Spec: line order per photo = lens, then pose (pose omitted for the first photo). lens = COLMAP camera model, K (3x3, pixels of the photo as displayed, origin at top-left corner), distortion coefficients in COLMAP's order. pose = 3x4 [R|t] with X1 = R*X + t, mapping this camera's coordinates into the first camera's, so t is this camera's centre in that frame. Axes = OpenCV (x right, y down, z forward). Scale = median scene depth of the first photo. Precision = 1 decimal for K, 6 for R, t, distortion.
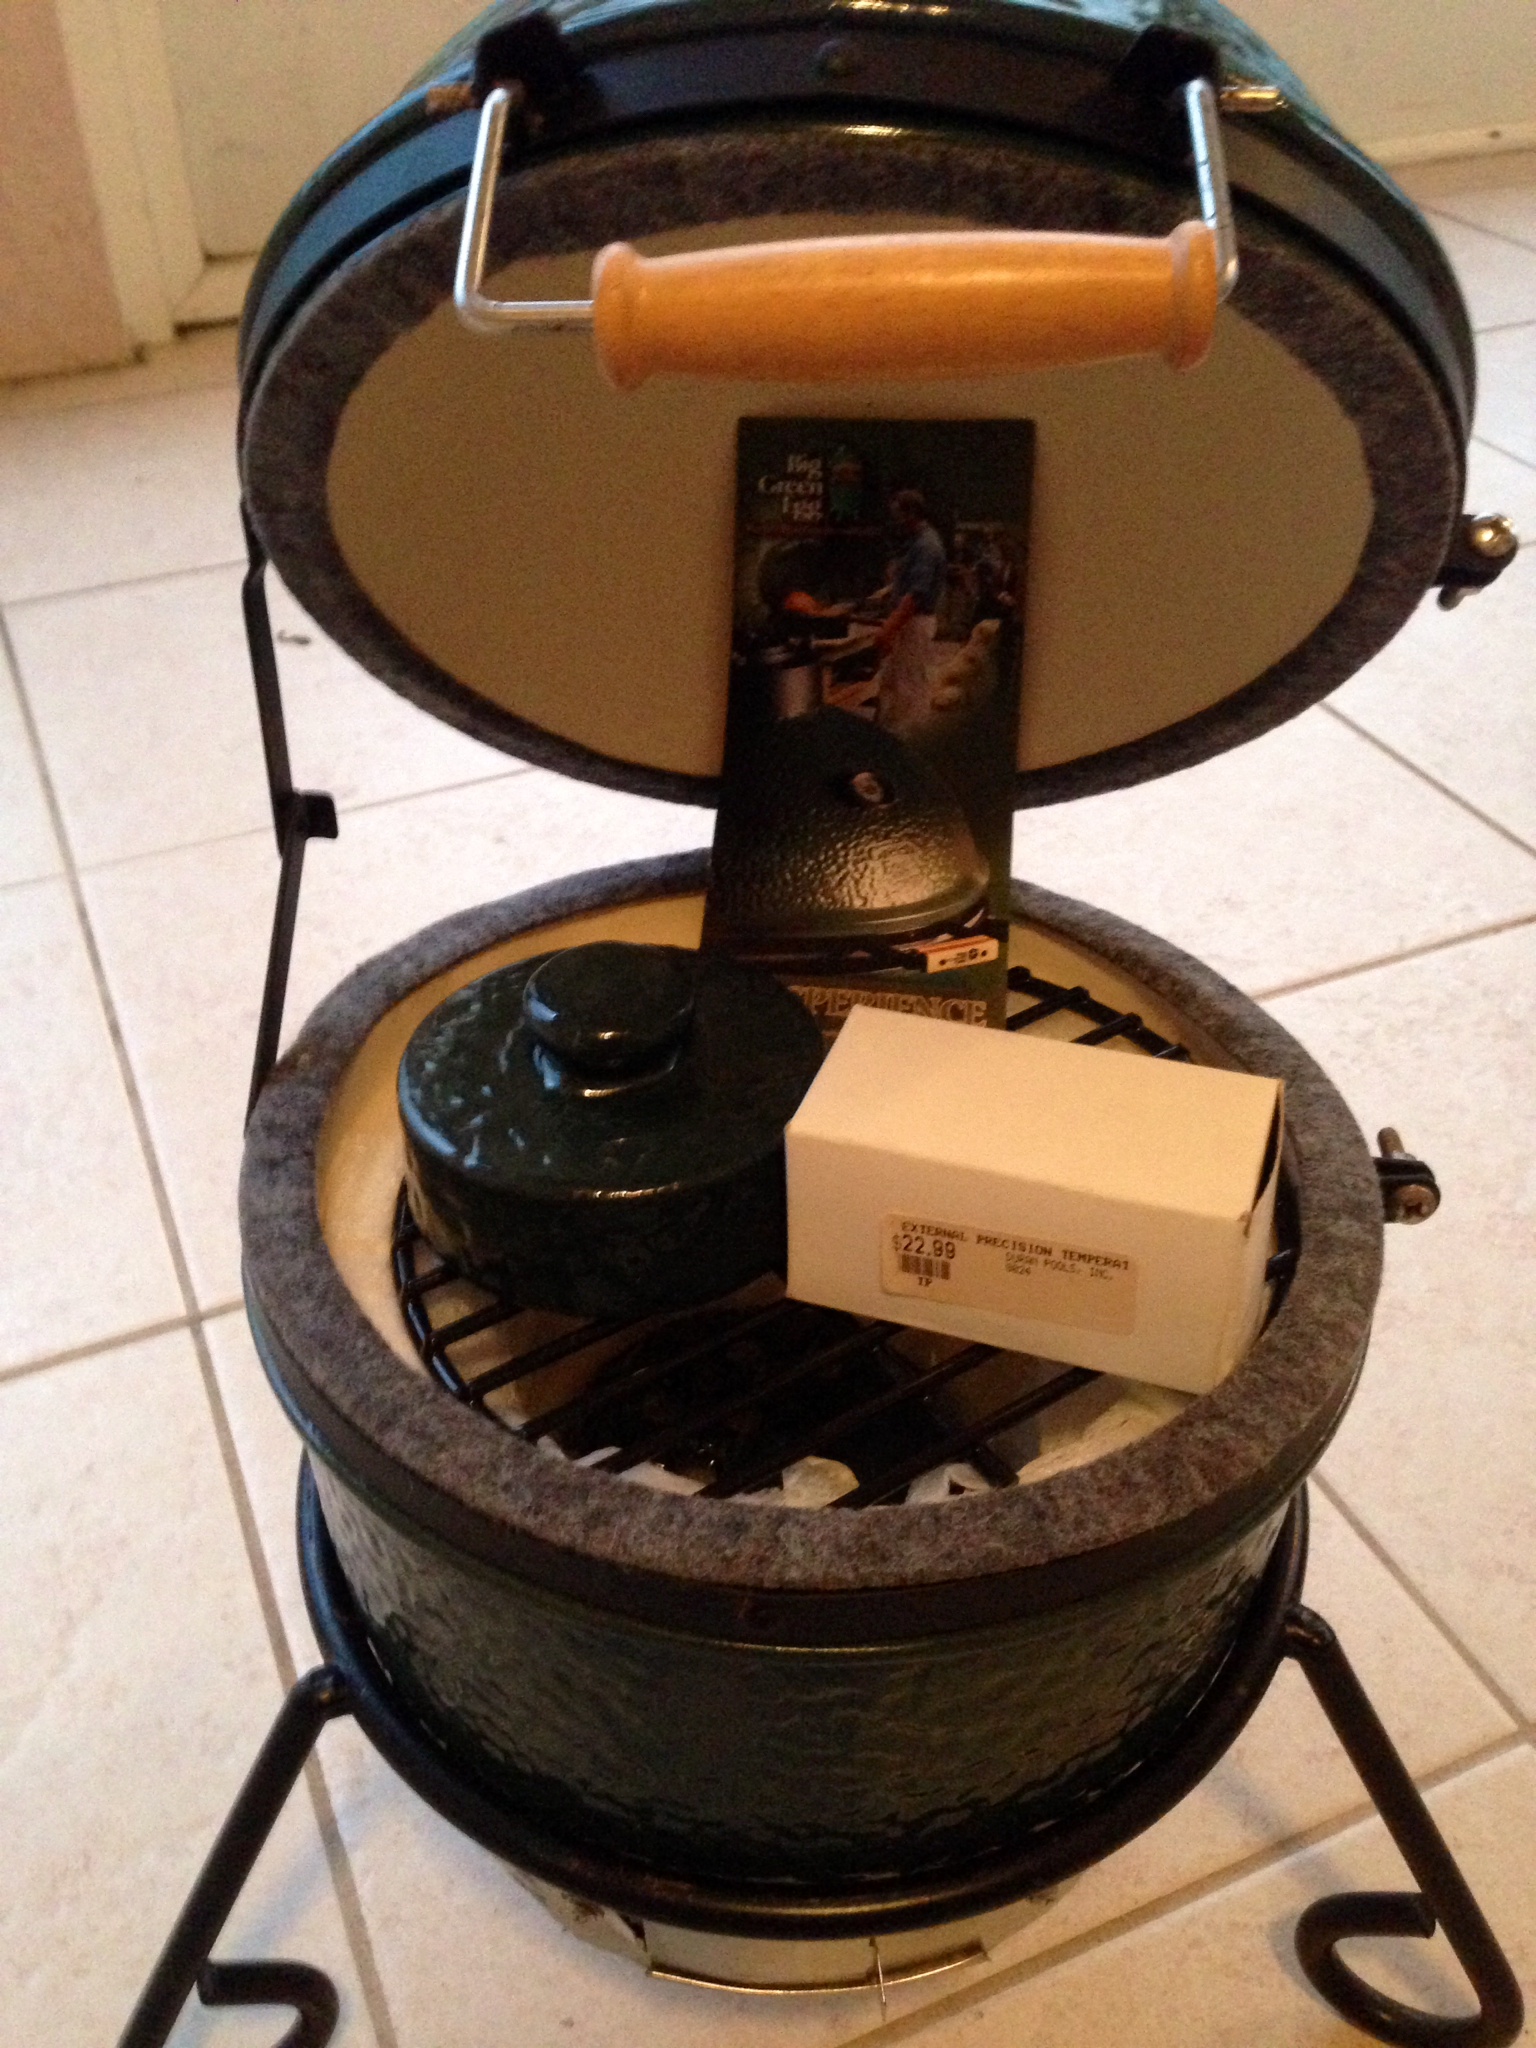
lens RADIAL K [[1923.7, 0, 768.0], [0, 1923.7, 1024.0], [0, 0, 1]] dist [0.007937, 0.001068]
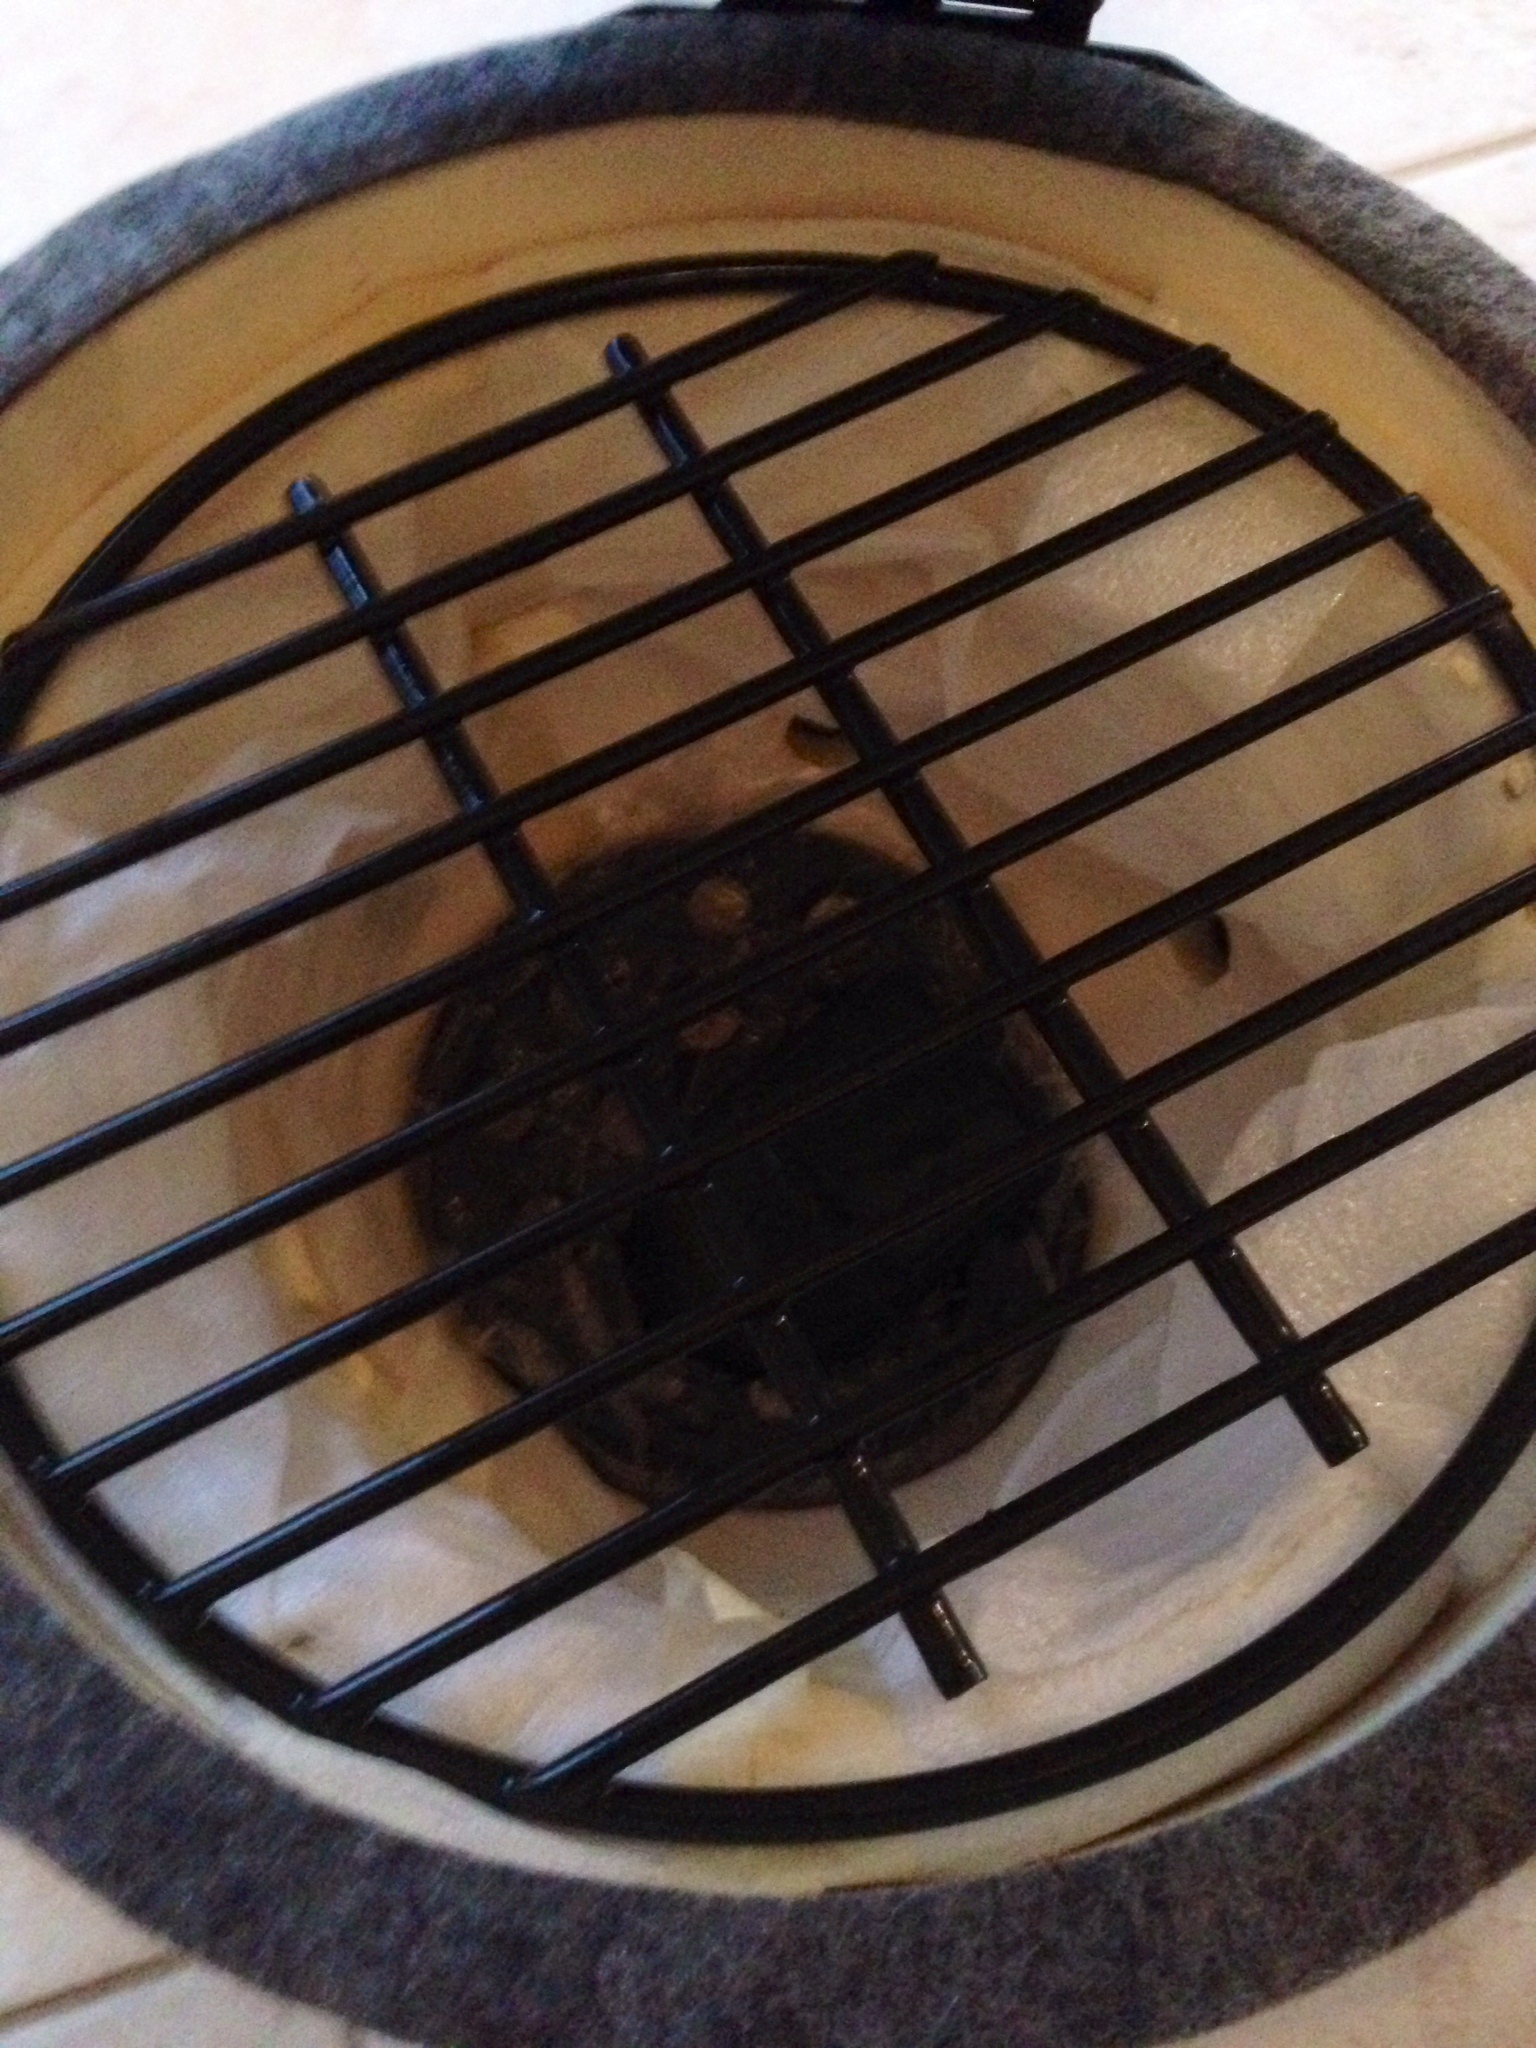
lens RADIAL K [[1923.7, 0, 768.0], [0, 1923.7, 1024.0], [0, 0, 1]] dist [0.007937, 0.001068]
pose [[0.997153, 0.061485, -0.043657, 0.054163], [-0.029982, 0.854478, 0.518621, -0.193834], [0.069192, -0.515836, 0.853889, 0.683746]]
